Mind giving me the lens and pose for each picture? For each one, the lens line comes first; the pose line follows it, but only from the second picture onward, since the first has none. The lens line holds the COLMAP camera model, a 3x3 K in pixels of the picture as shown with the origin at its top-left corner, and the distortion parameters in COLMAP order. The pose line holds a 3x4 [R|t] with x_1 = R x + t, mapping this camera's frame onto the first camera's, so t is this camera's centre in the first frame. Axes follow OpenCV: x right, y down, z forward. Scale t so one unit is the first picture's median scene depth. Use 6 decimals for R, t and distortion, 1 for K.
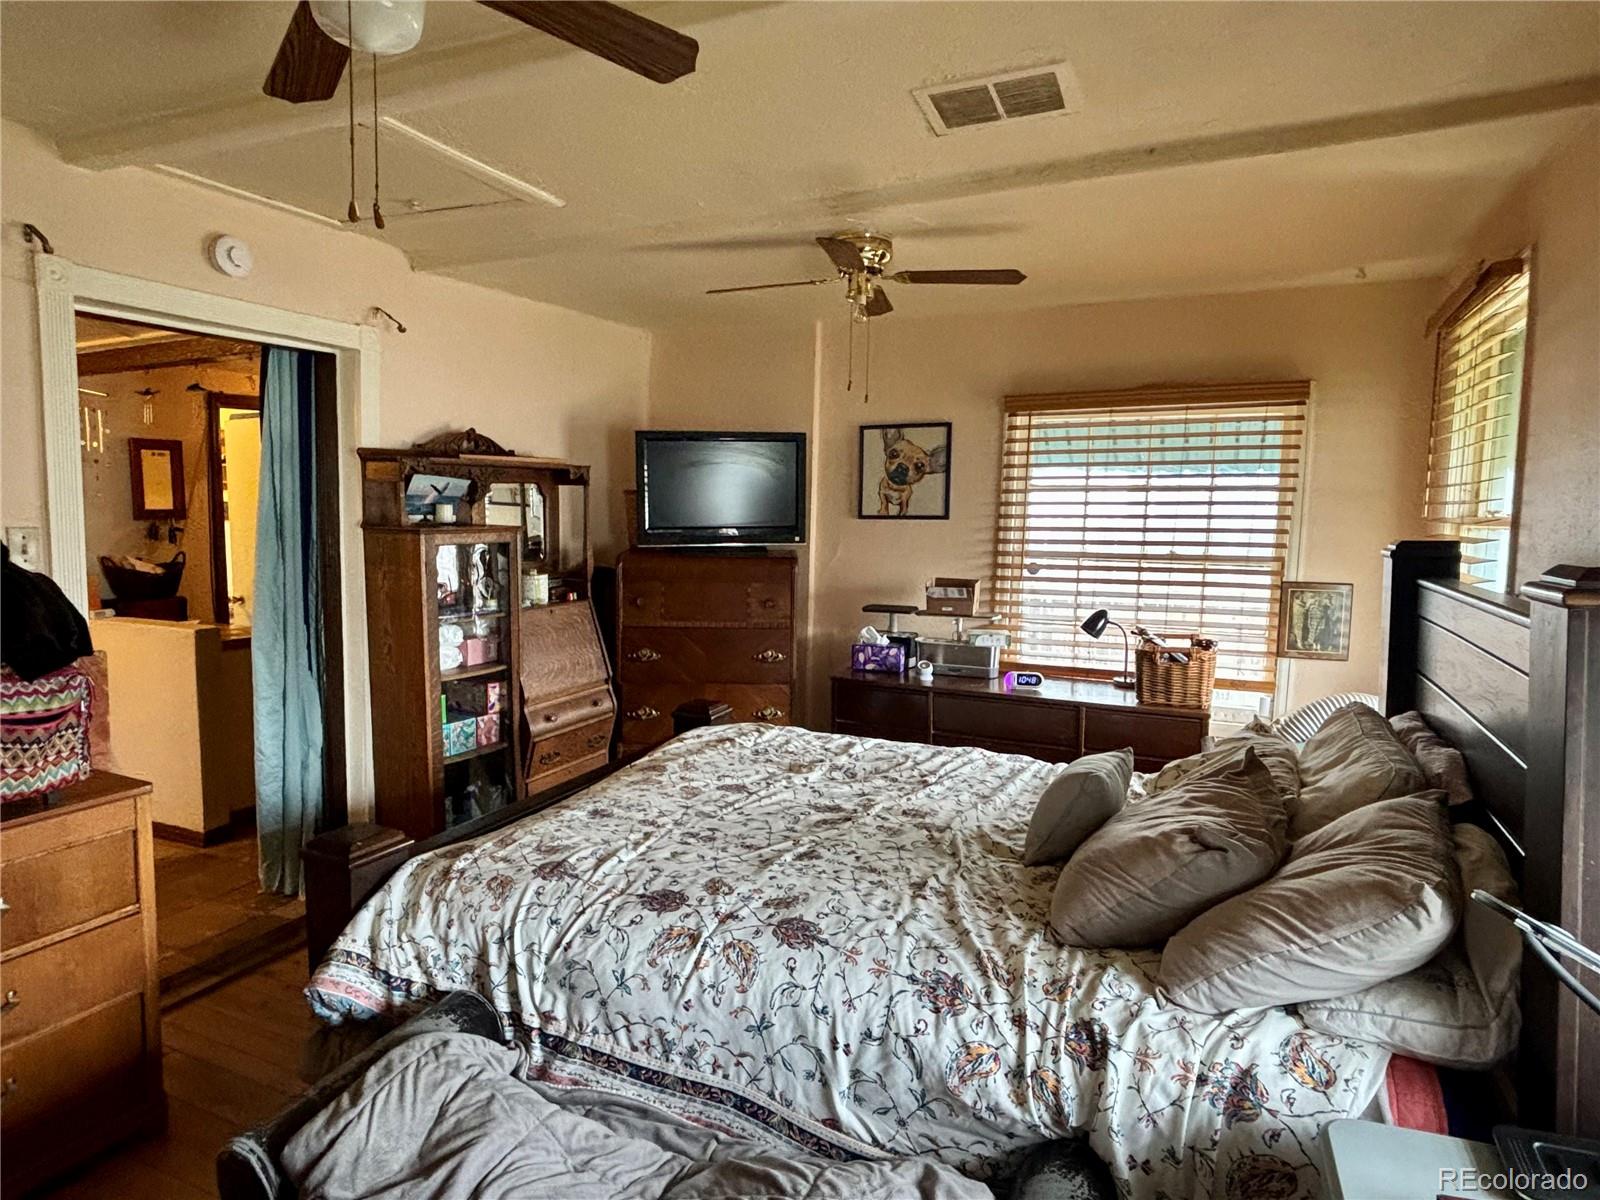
lens RADIAL K [[951.1, 0, 800.0], [0, 951.1, 600.0], [0, 0, 1]] dist [0.000397, 0.000002]
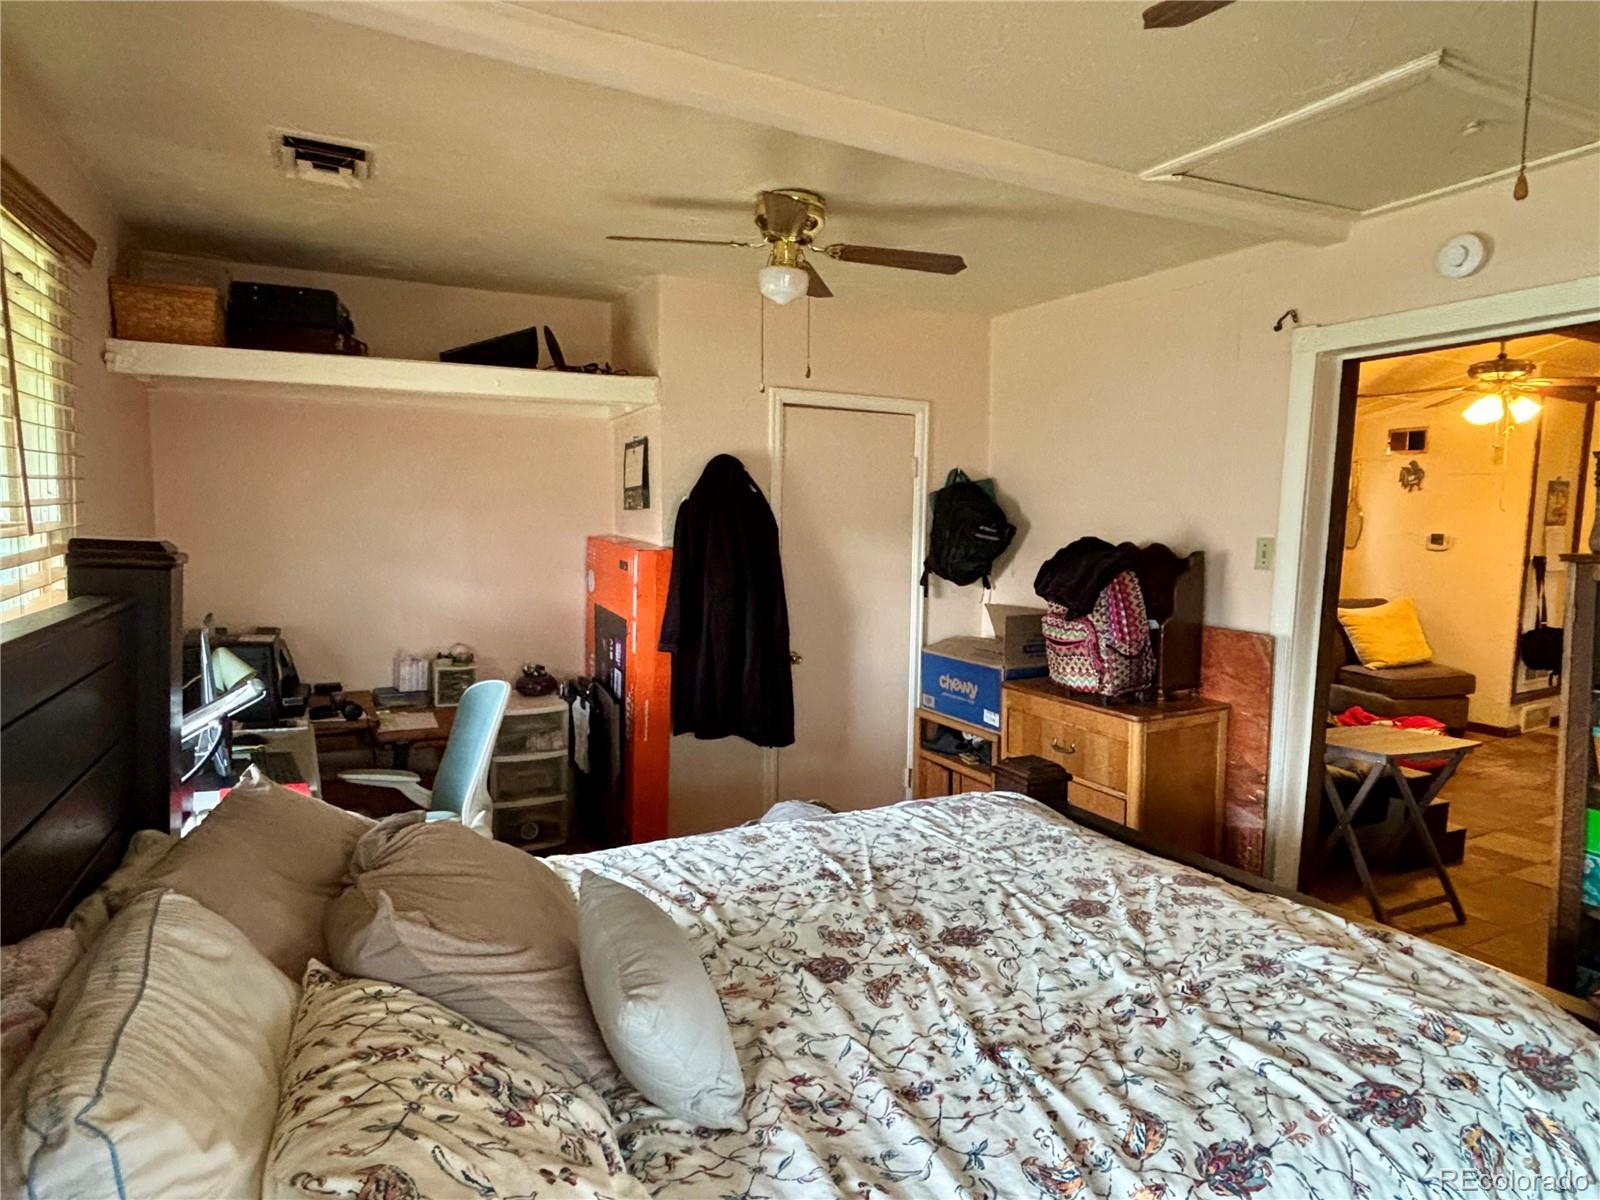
lens RADIAL K [[951.1, 0, 800.0], [0, 951.1, 600.0], [0, 0, 1]] dist [0.000397, 0.000002]
pose [[-0.645912, 0.055563, -0.761387, 0.692006], [-0.084636, 0.985988, 0.143753, -0.134318], [0.758706, 0.157292, -0.632158, 1.426810]]
